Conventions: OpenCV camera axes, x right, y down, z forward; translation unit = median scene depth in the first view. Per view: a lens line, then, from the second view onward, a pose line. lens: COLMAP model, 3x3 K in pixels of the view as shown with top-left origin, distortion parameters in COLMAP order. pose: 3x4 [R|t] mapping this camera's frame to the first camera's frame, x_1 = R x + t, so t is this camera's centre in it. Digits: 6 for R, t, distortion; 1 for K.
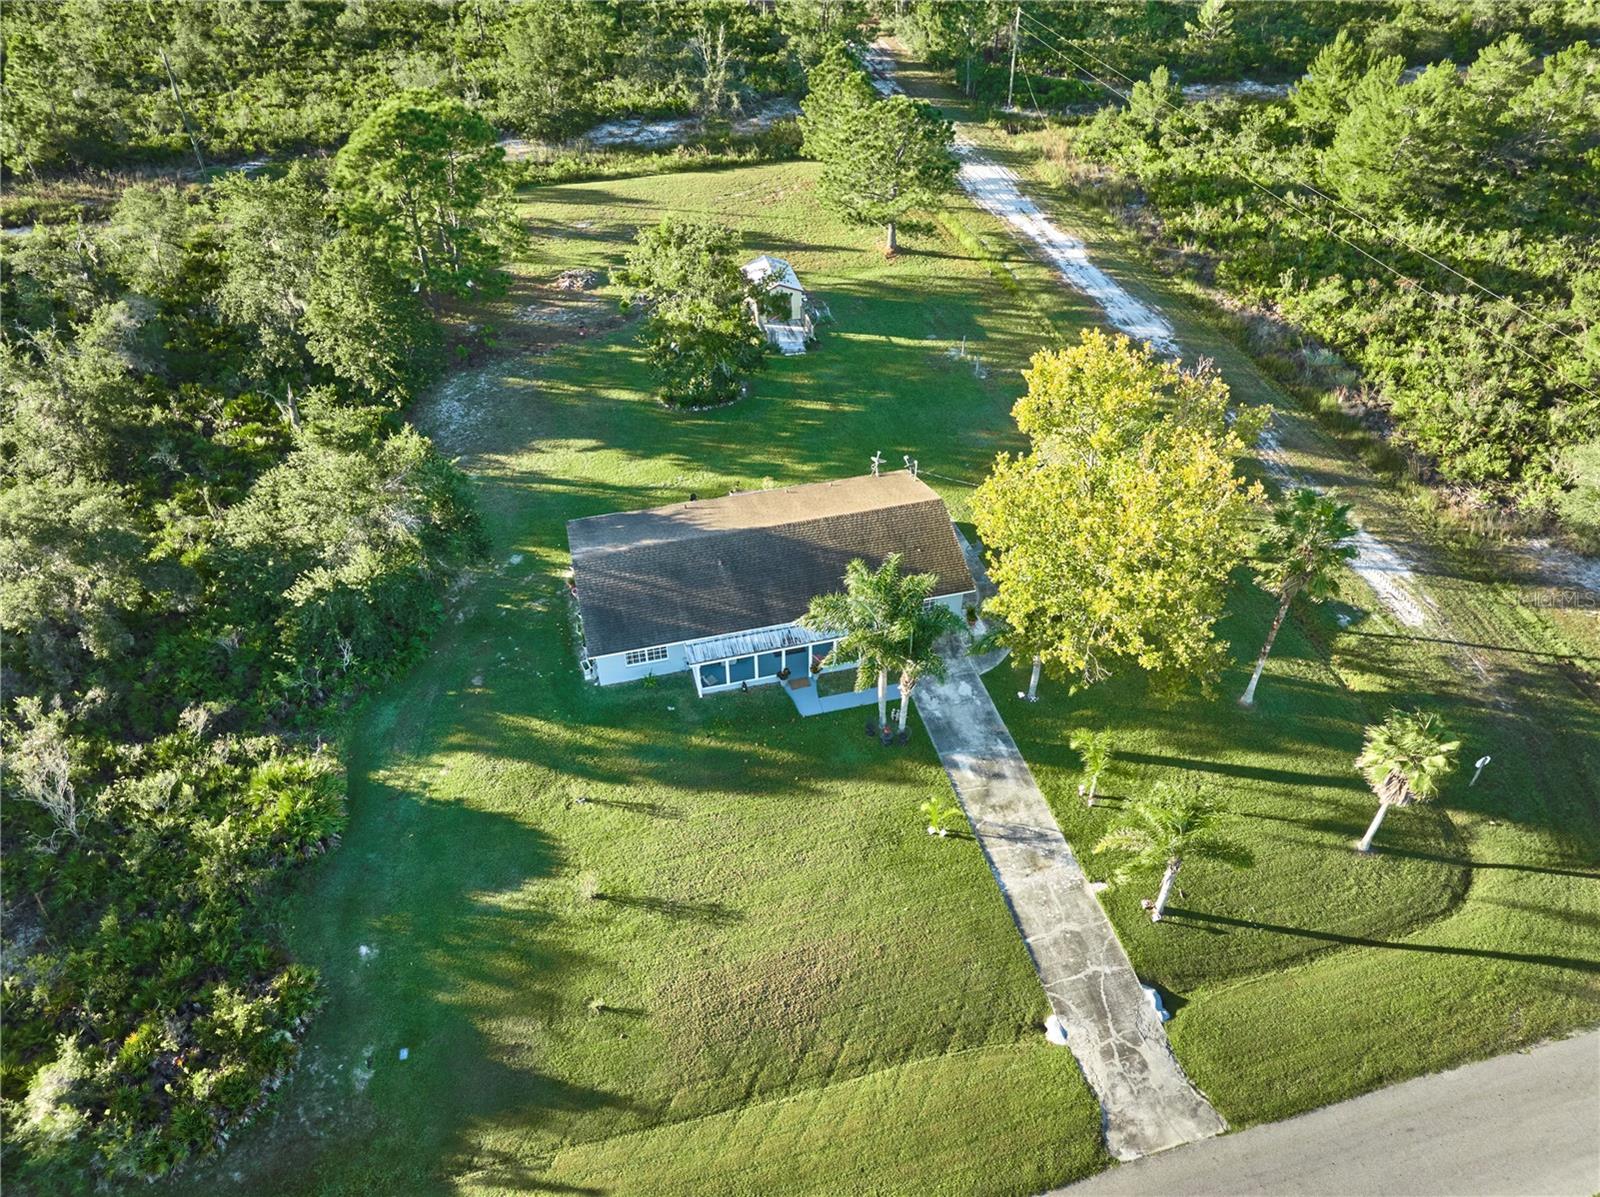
lens RADIAL K [[1139.8, 0, 800.0], [0, 1139.8, 598.5], [0, 0, 1]] dist [-0.047078, 0.019144]
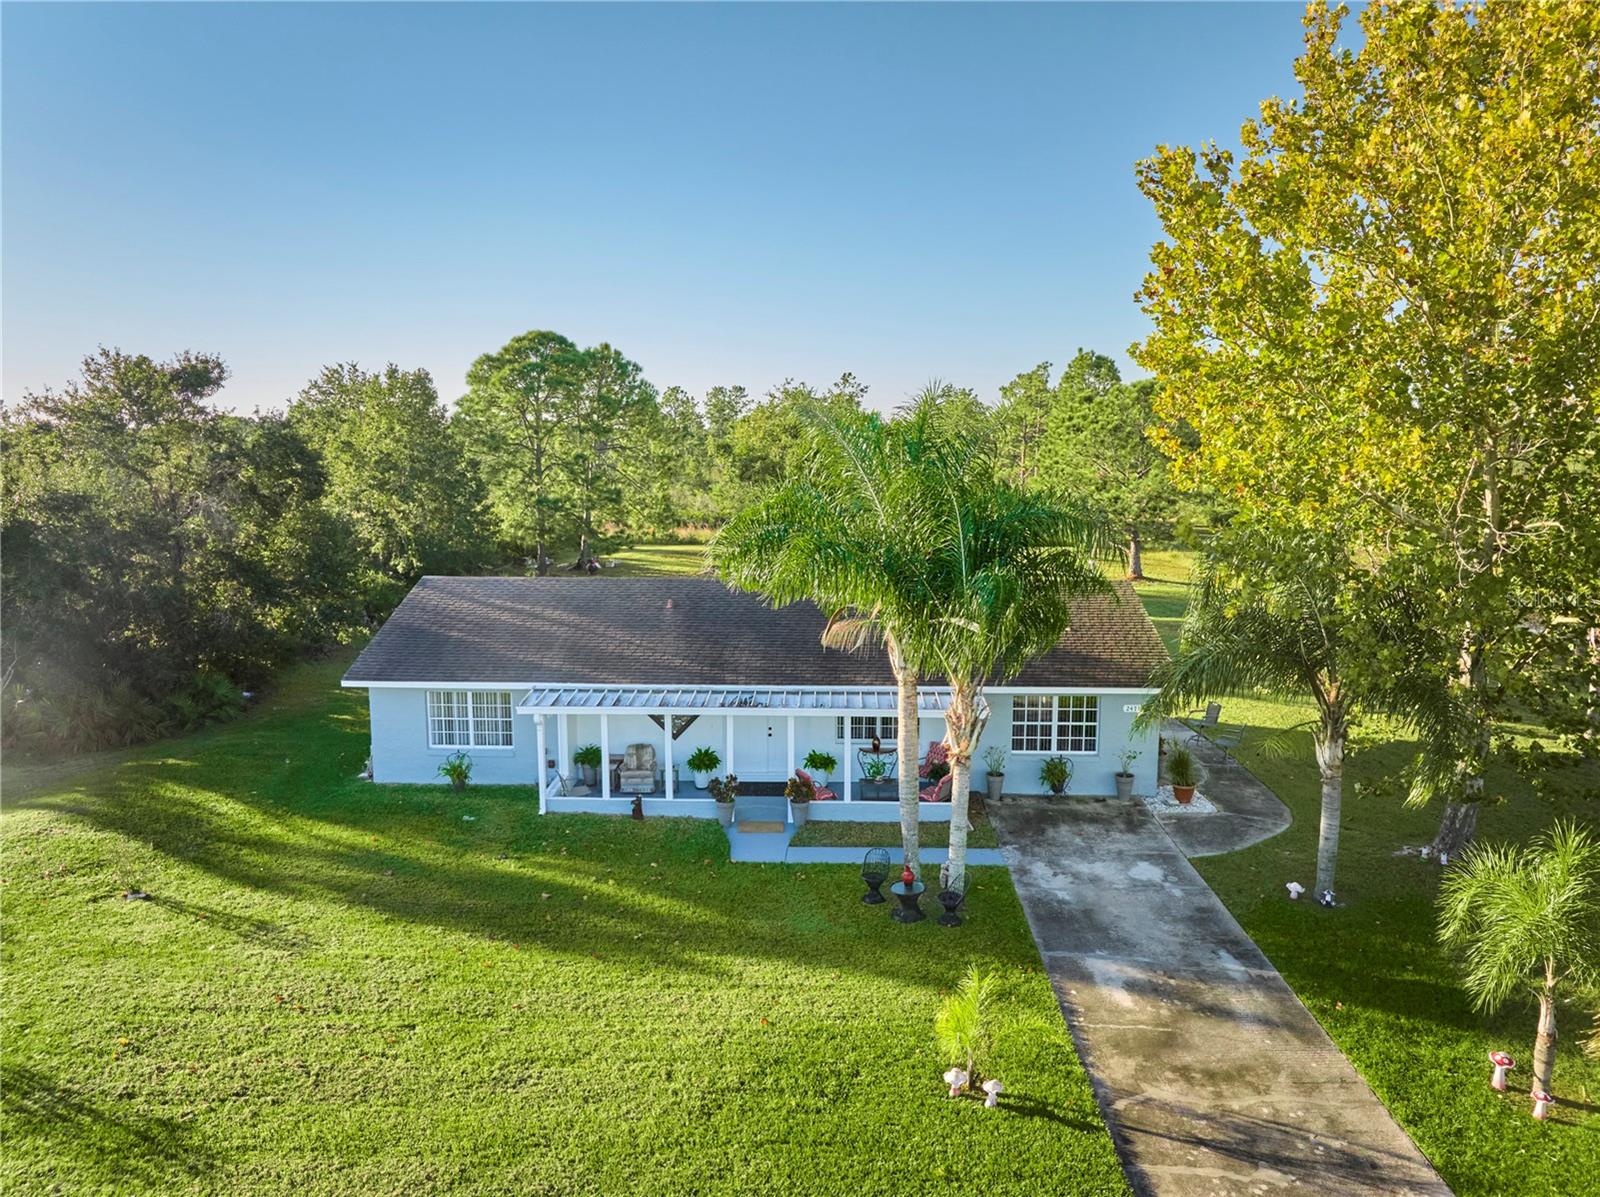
lens RADIAL K [[1139.8, 0, 800.0], [0, 1139.8, 598.5], [0, 0, 1]] dist [-0.047078, 0.019144]
pose [[0.957596, 0.042014, -0.285033, 0.150033], [-0.193643, 0.826392, -0.528752, 0.254277], [0.213334, 0.561526, 0.799485, 0.655656]]
